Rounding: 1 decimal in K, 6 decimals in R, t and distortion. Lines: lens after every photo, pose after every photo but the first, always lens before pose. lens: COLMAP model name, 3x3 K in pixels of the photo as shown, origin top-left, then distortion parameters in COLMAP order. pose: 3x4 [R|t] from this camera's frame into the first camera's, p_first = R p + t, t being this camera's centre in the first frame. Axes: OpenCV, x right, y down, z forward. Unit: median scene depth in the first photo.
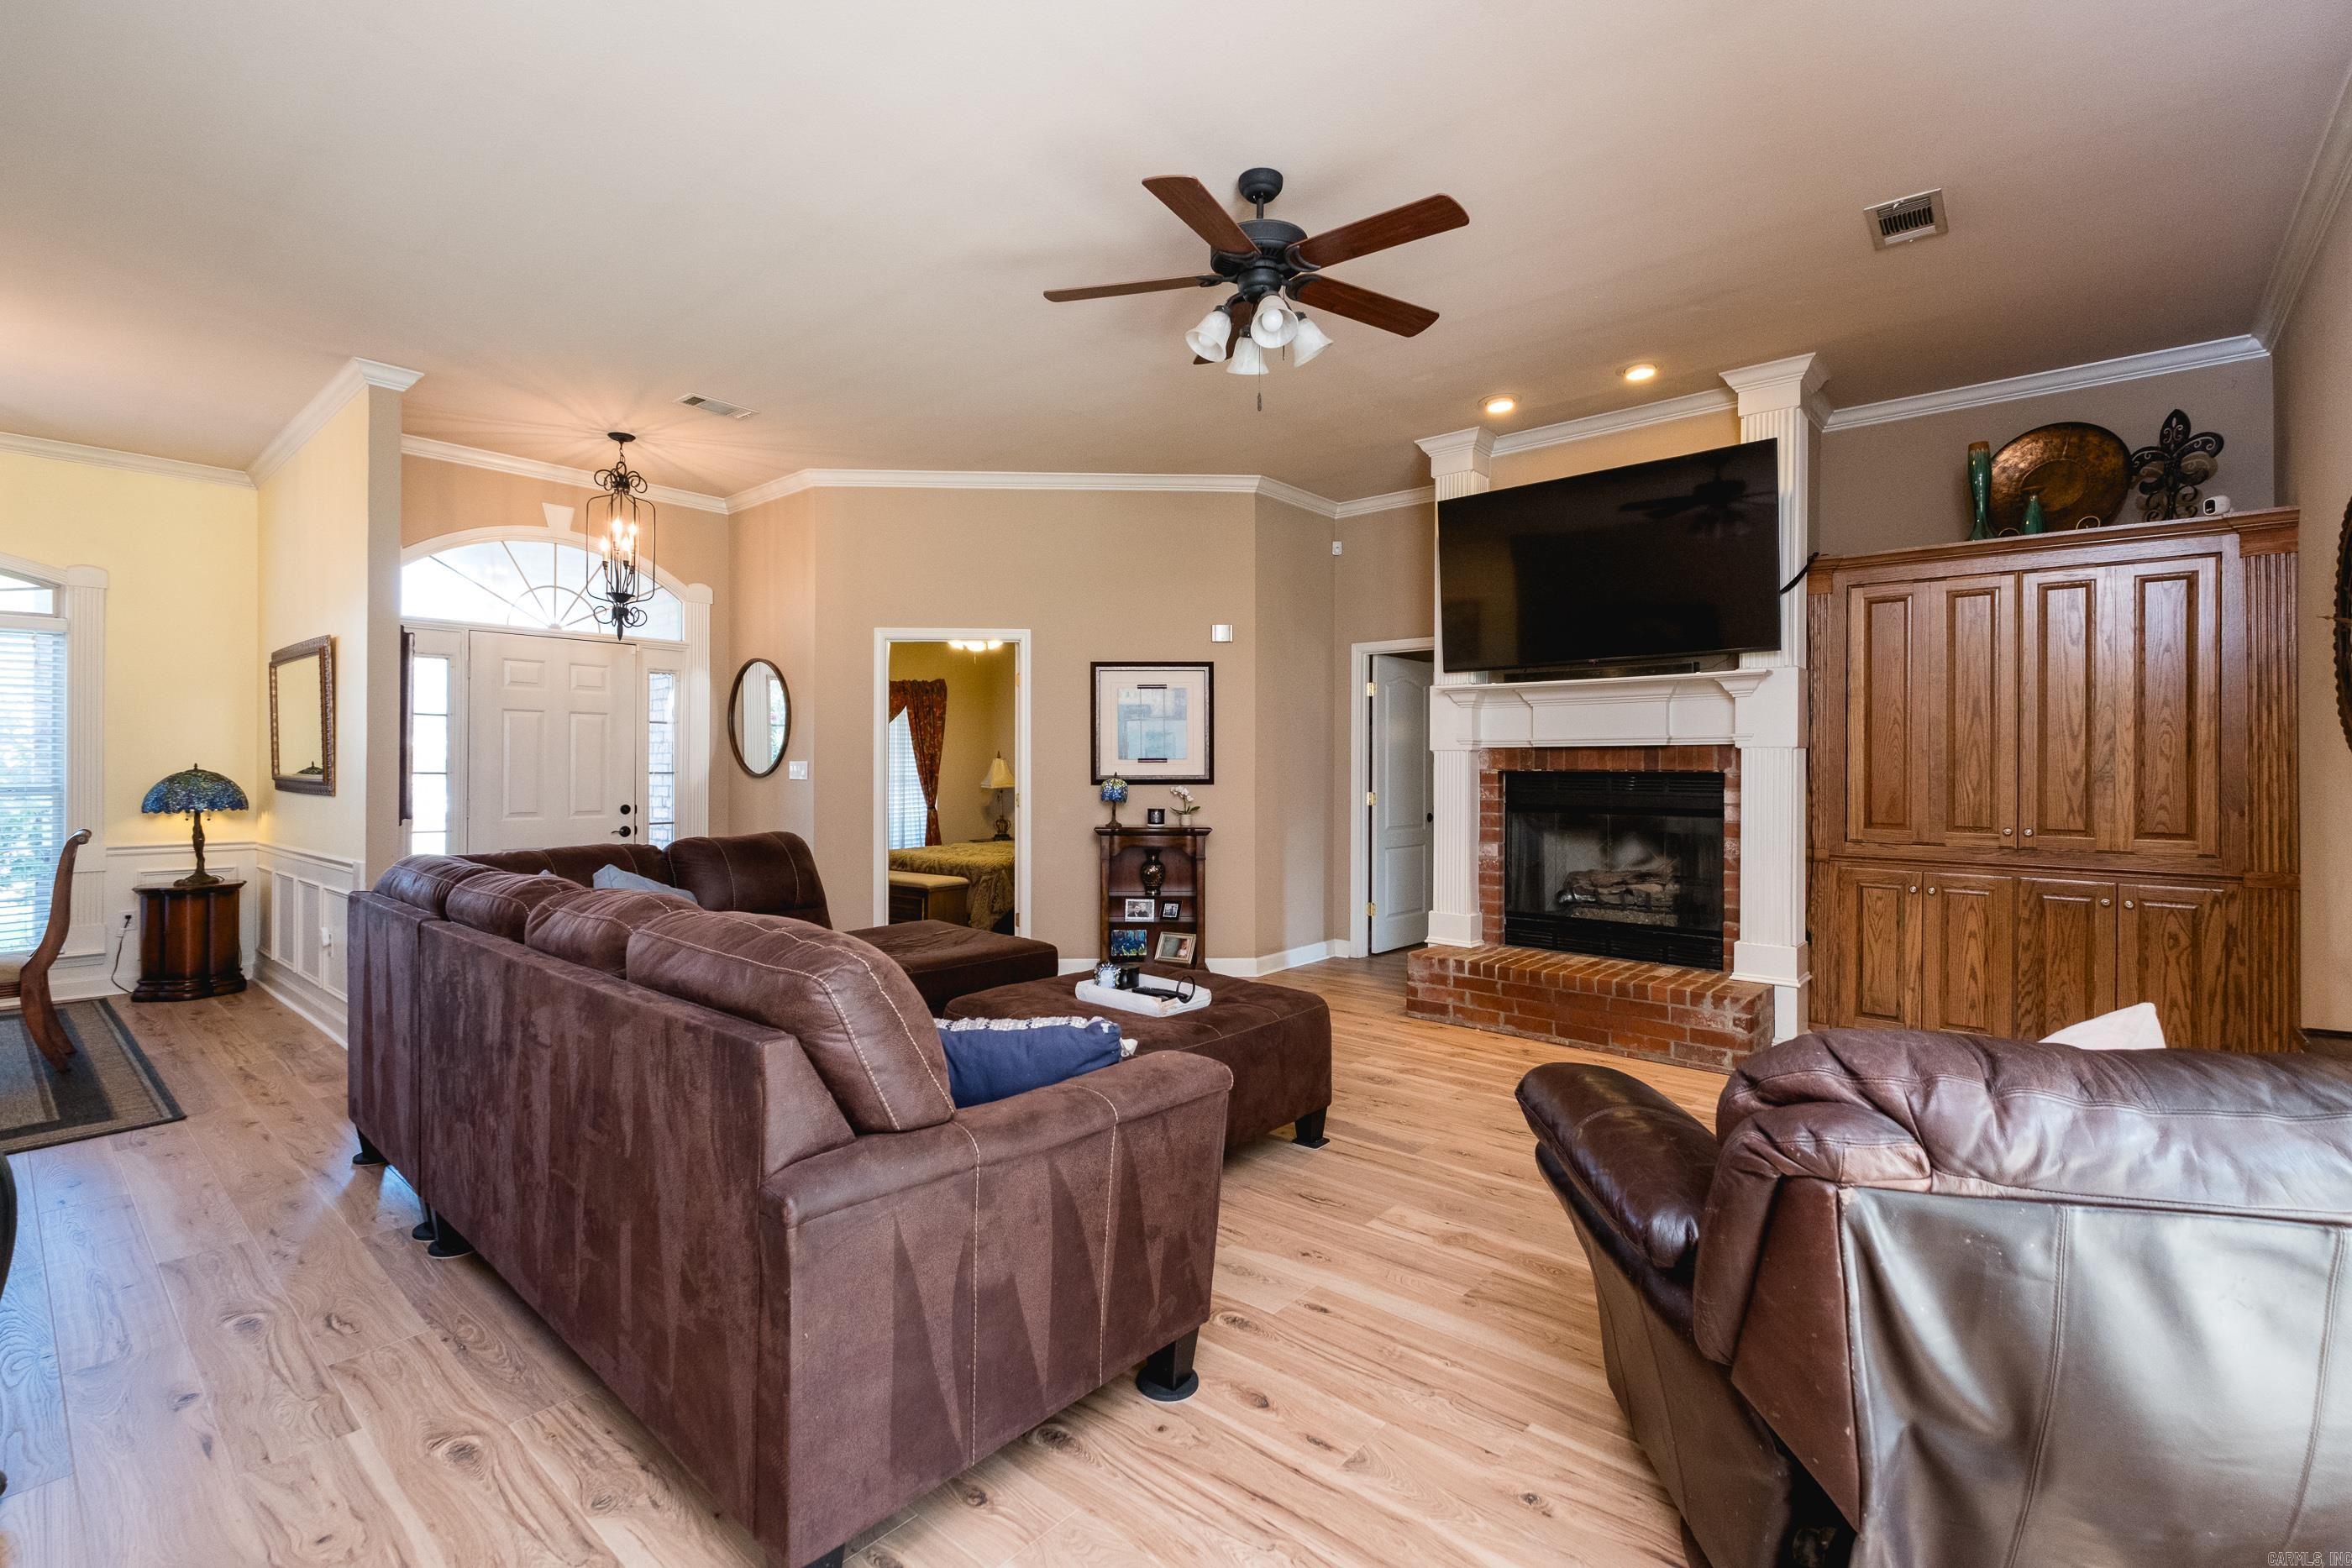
lens RADIAL K [[1052.7, 0, 1154.4], [0, 1052.7, 762.4], [0, 0, 1]] dist [0.000847, -0.000218]
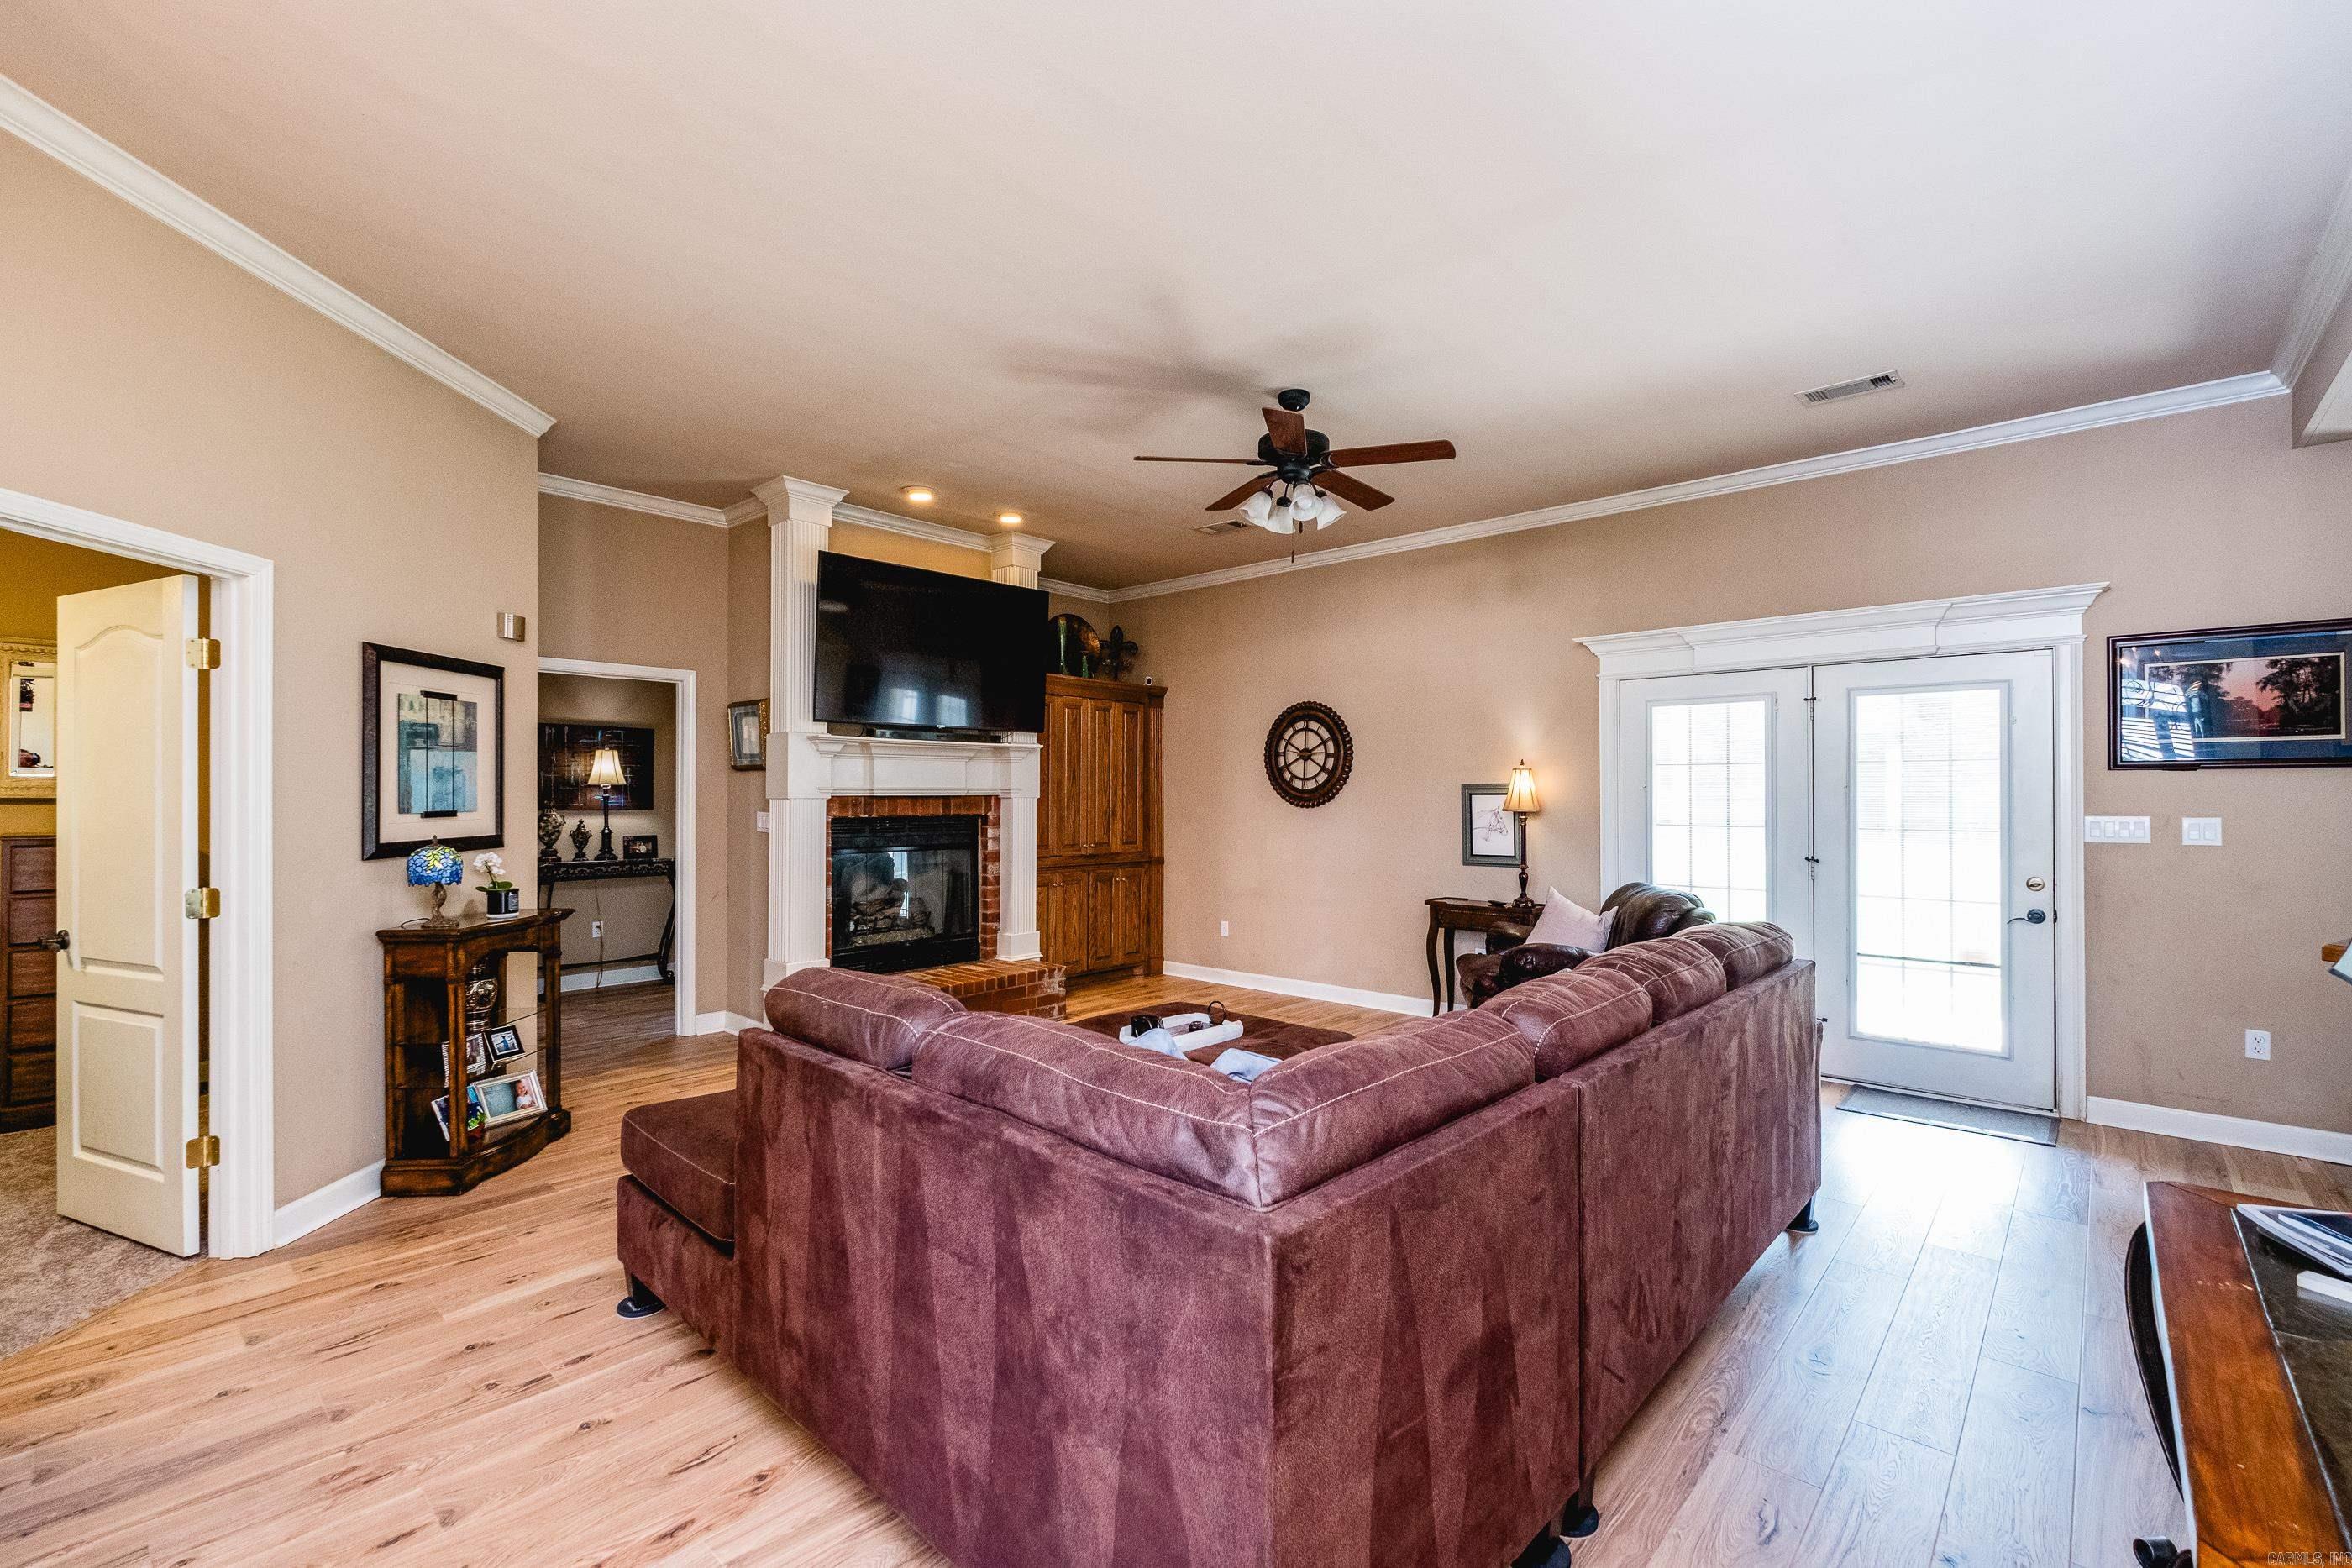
lens RADIAL K [[1021.6, 0, 1188.5], [0, 1021.6, 780.0], [0, 0, 1]] dist [0.003605, -0.001026]
pose [[0.008267, 0.011515, 0.999900, -0.722692], [-0.004245, 0.999925, -0.011480, -0.020448], [-0.999957, -0.004150, 0.008316, 0.660025]]
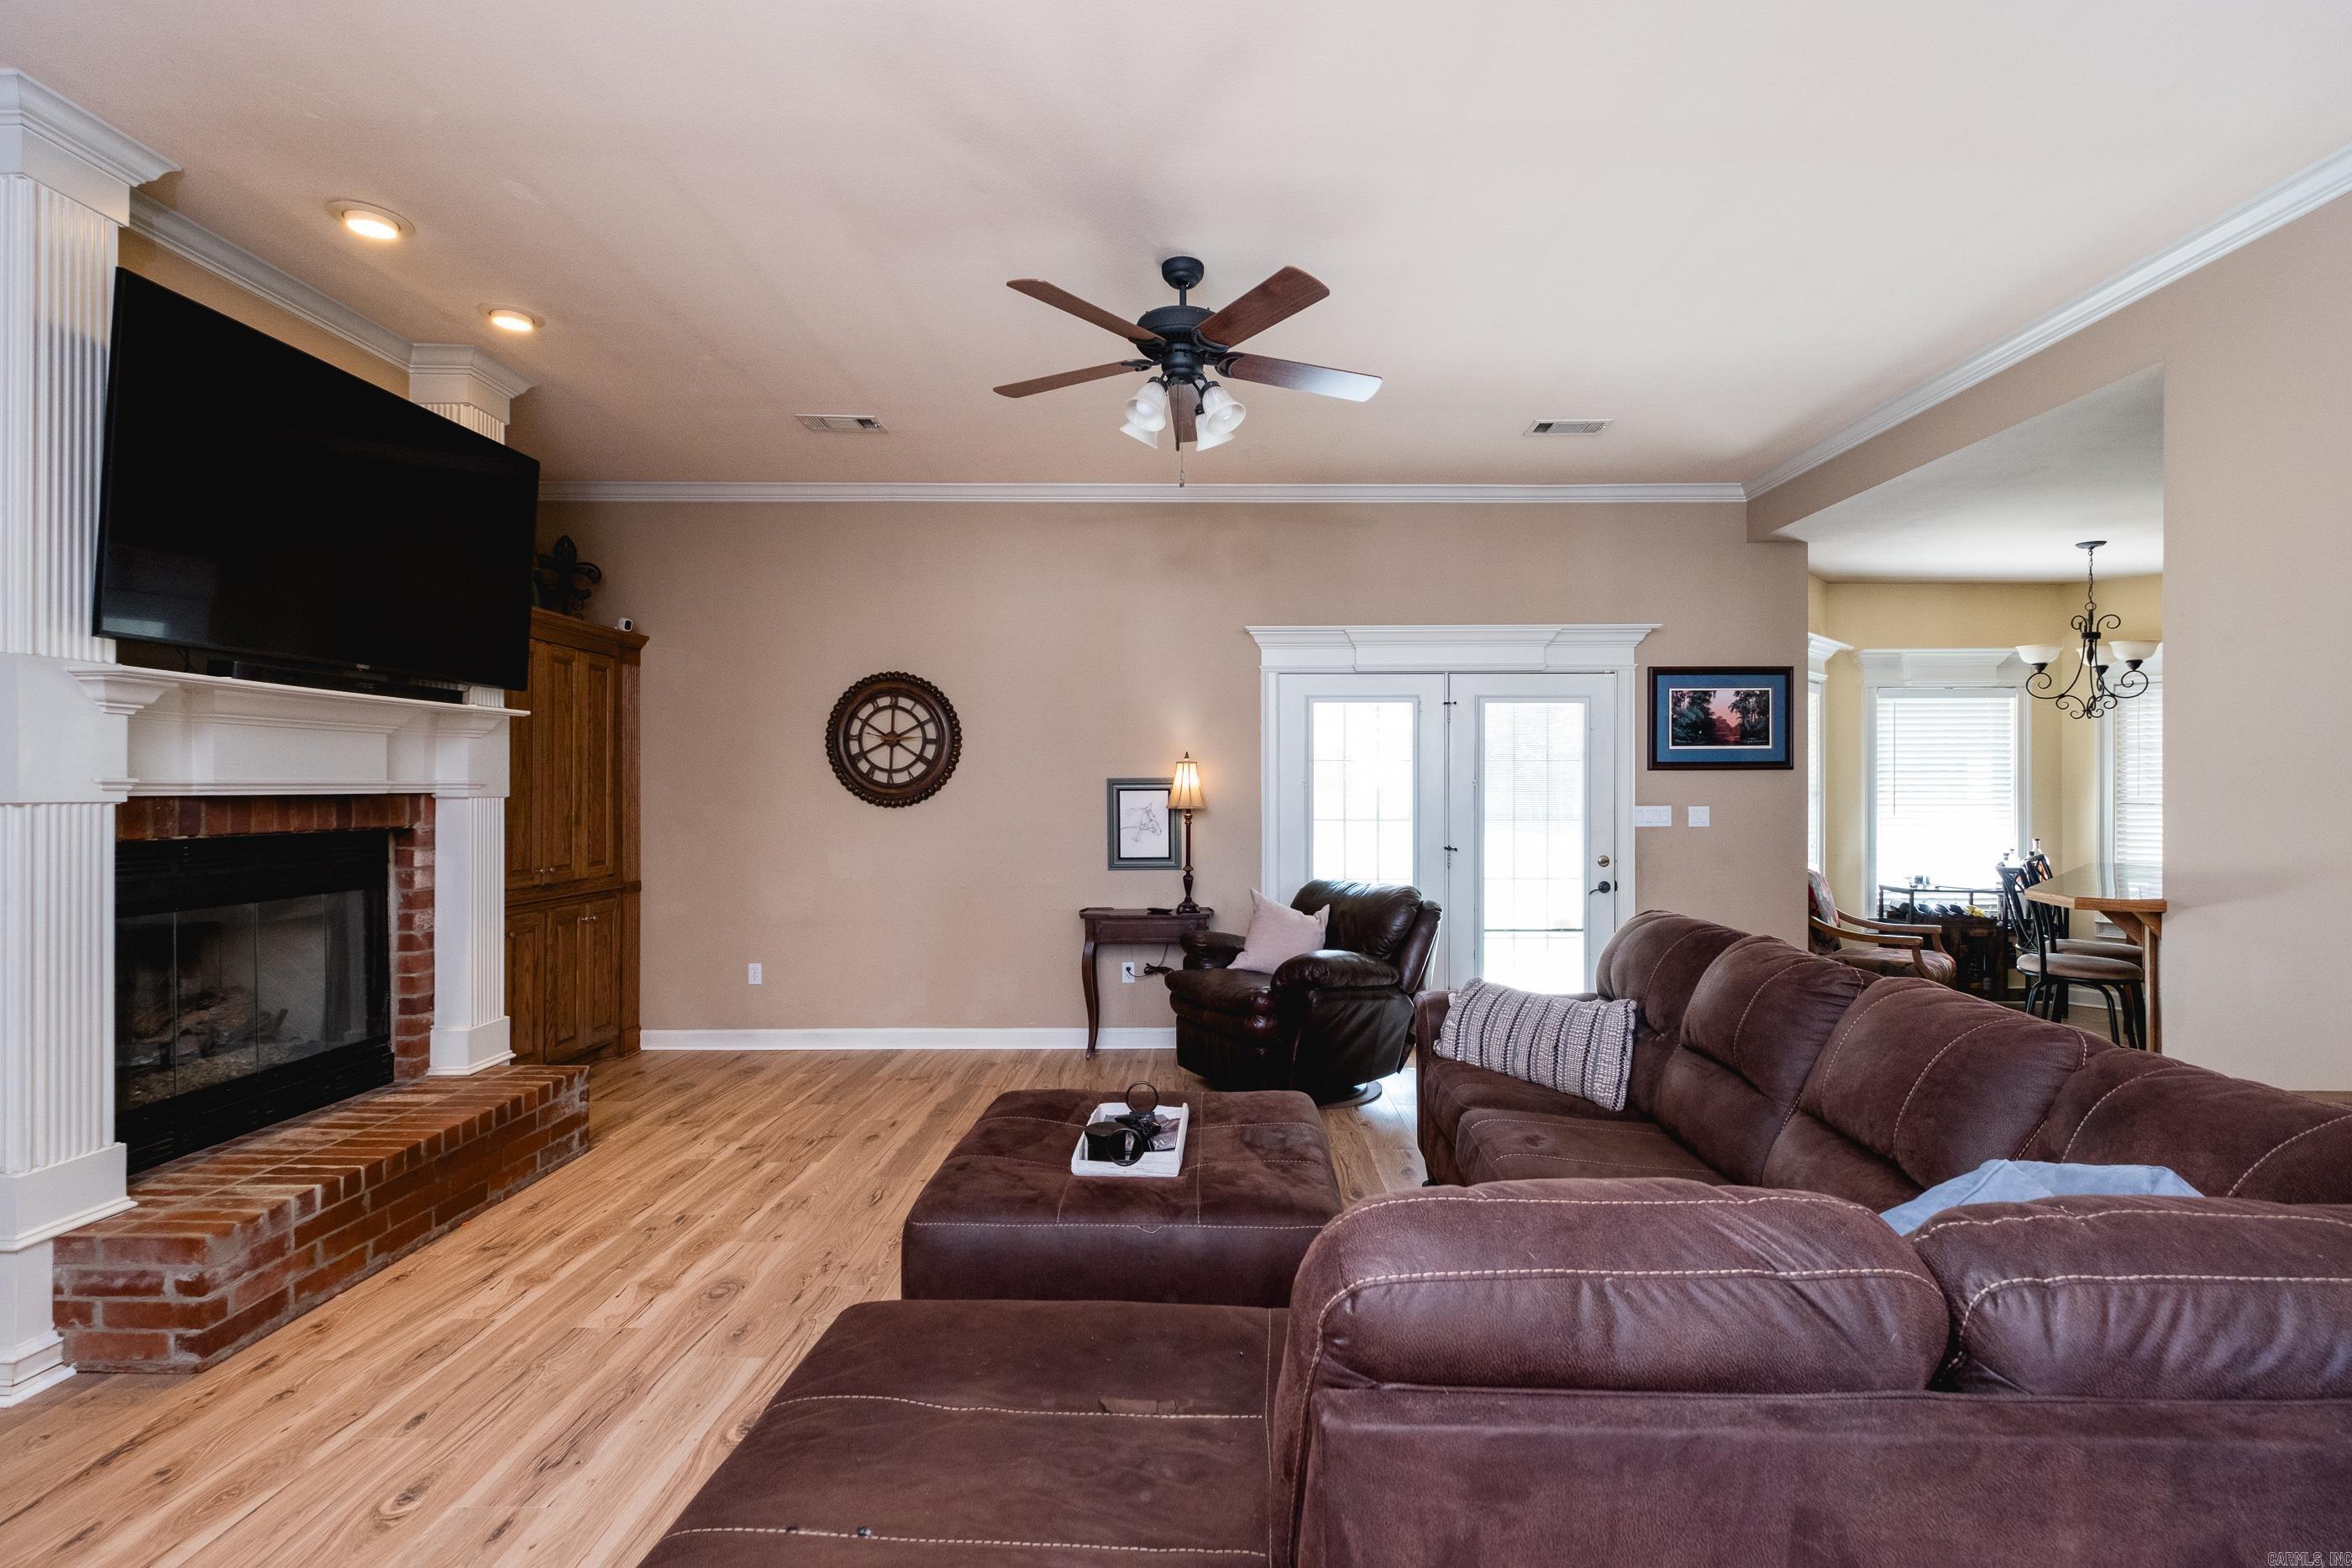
lens RADIAL K [[1046.5, 0, 1218.4], [0, 1046.5, 791.0], [0, 0, 1]] dist [0.007032, -0.000151]
pose [[-0.665736, -0.004205, 0.746176, -0.411965], [-0.003508, 0.999991, 0.002505, -0.020713], [-0.746179, -0.000950, -0.665744, 0.978201]]
